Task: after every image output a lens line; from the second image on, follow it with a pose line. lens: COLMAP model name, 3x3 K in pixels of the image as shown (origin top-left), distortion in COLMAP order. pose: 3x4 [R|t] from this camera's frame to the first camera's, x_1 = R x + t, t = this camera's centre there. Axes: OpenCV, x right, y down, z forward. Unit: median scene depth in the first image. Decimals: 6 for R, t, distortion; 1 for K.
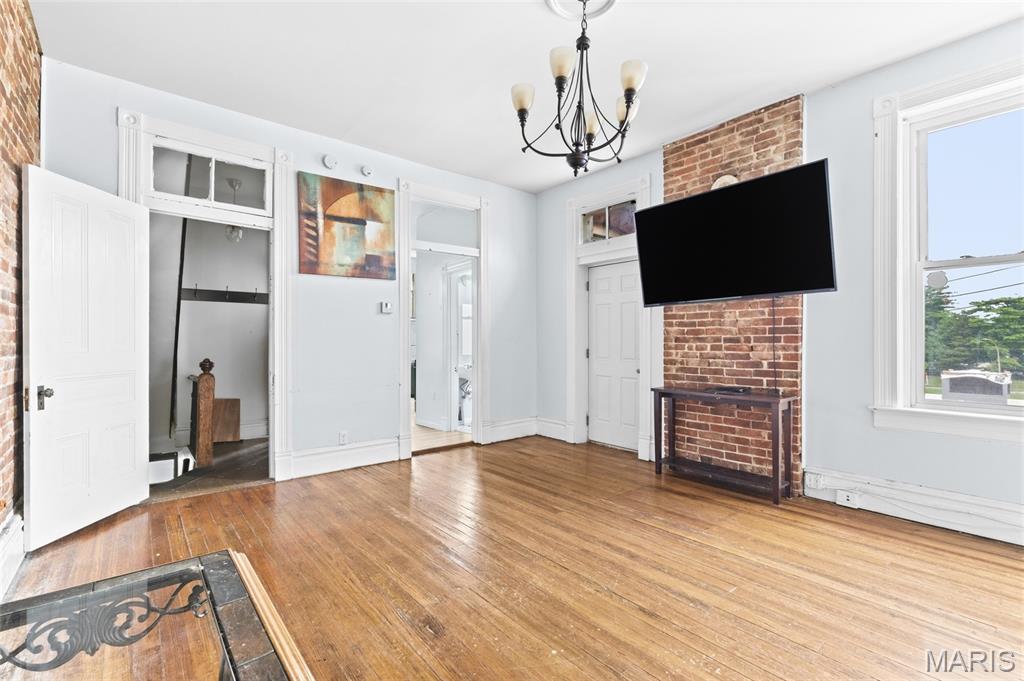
lens RADIAL K [[462.5, 0, 506.0], [0, 462.5, 340.4], [0, 0, 1]] dist [-0.005530, 0.000478]
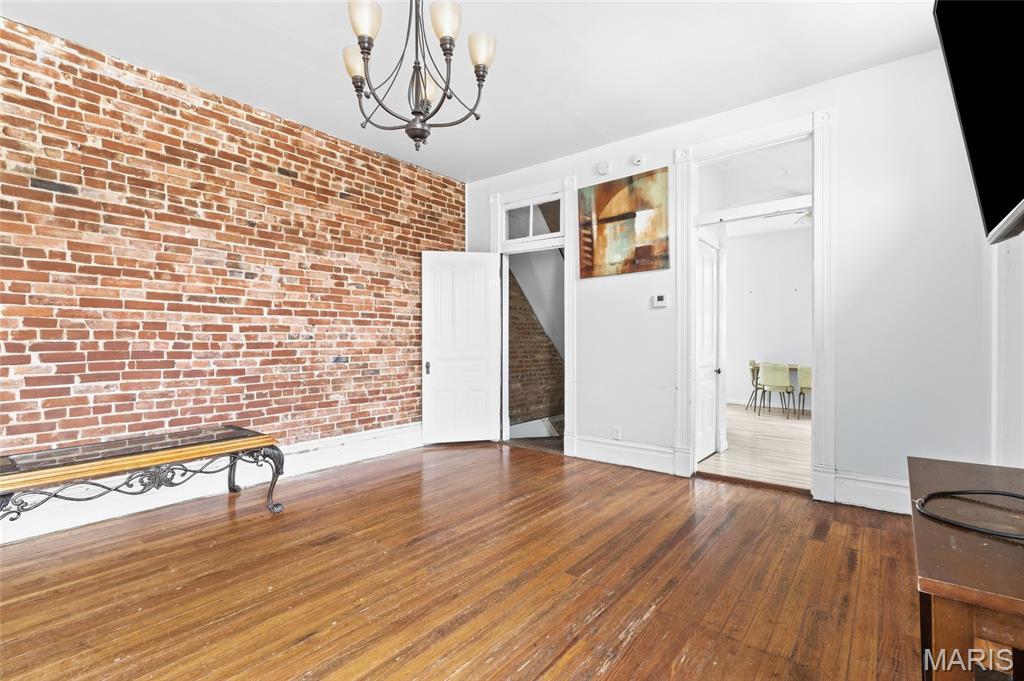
lens RADIAL K [[462.5, 0, 512.0], [0, 462.5, 340.3], [0, 0, 1]] dist [-0.005530, 0.000478]
pose [[0.205934, 0.001915, -0.978564, 0.648152], [0.006419, 0.999974, 0.003308, 0.001262], [0.978545, -0.006963, 0.205917, 0.614077]]
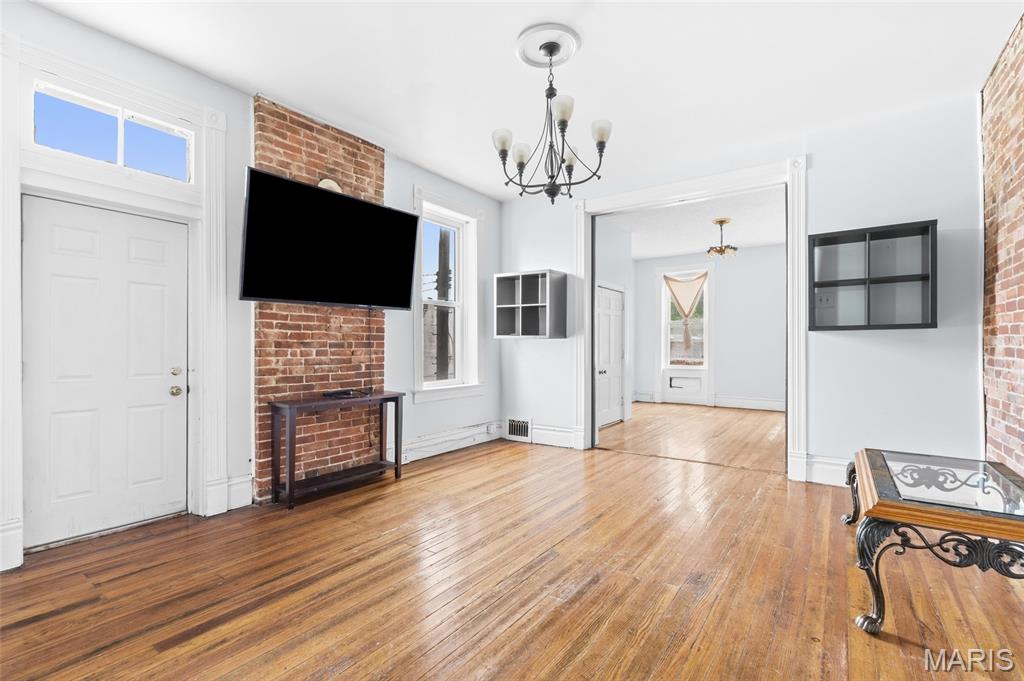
lens RADIAL K [[462.5, 0, 520.2], [0, 462.5, 348.5], [0, 0, 1]] dist [-0.005530, 0.000478]
pose [[-0.278599, -0.003218, 0.960402, -0.584584], [-0.002873, 0.999993, 0.002517, 0.002427], [-0.960403, -0.002058, -0.278606, 0.867528]]
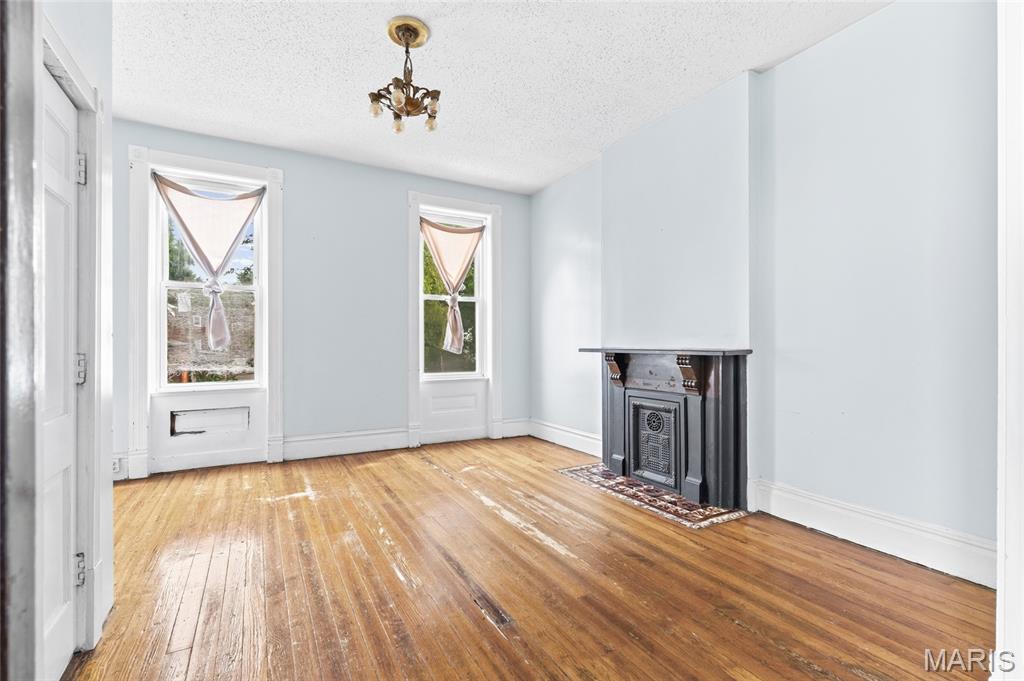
lens RADIAL K [[462.5, 0, 520.5], [0, 462.5, 347.5], [0, 0, 1]] dist [-0.005530, 0.000478]
pose [[-0.986426, -0.004697, 0.164139, 0.597310], [-0.003652, 0.999971, 0.006668, 0.000995], [-0.164166, 0.005978, -0.986415, 0.324195]]
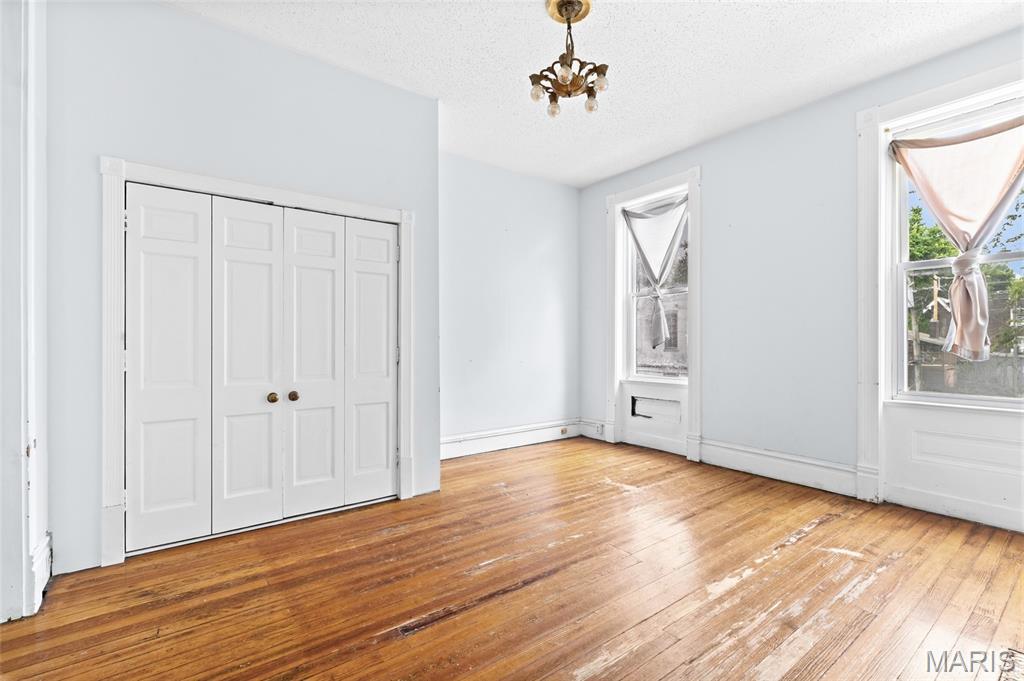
lens RADIAL K [[462.5, 0, 506.6], [0, 462.5, 341.9], [0, 0, 1]] dist [-0.005530, 0.000478]
pose [[0.053899, -0.003659, 0.998540, 0.217335], [-0.003290, 0.999987, 0.003842, -0.001459], [-0.998541, -0.003493, 0.053886, -0.305395]]
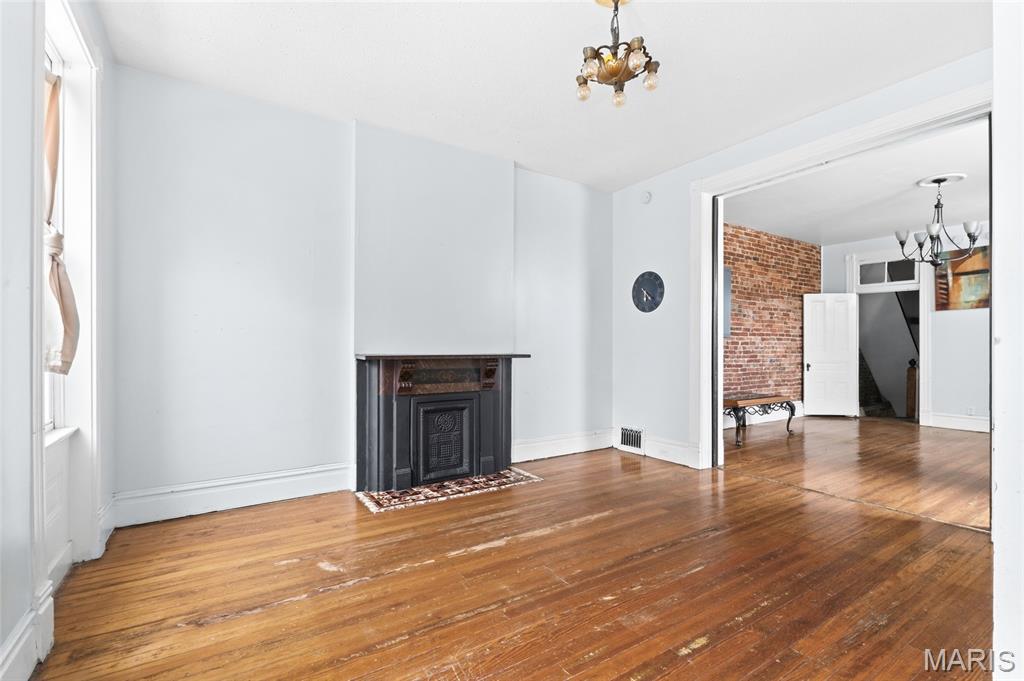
lens RADIAL K [[462.5, 0, 510.6], [0, 462.5, 346.7], [0, 0, 1]] dist [-0.005530, 0.000478]
pose [[-0.110725, -0.005194, -0.993838, 1.517902], [0.001125, 0.999985, -0.005351, -0.000874], [0.993850, -0.001710, -0.110717, -0.431486]]
